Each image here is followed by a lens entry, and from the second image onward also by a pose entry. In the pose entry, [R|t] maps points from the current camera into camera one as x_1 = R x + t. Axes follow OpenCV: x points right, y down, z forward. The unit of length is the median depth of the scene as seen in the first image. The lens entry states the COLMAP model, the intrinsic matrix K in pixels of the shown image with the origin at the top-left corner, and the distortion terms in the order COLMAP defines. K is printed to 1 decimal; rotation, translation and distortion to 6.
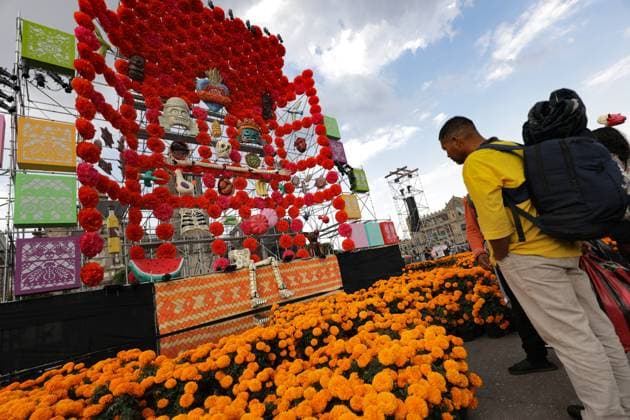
lens RADIAL K [[281.8, 0, 314.7], [0, 281.8, 210.5], [0, 0, 1]] dist [0.000929, -0.000753]
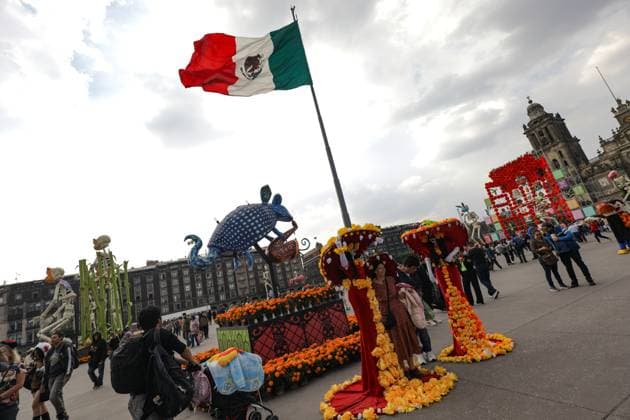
lens RADIAL K [[281.8, 0, 316.9], [0, 281.8, 210.6], [0, 0, 1]] dist [0.000929, -0.000753]
pose [[-0.255879, 0.016998, -0.966559, 3.821161], [0.503731, 0.855721, -0.118305, -0.990500], [0.825094, -0.517158, -0.227524, -0.521763]]
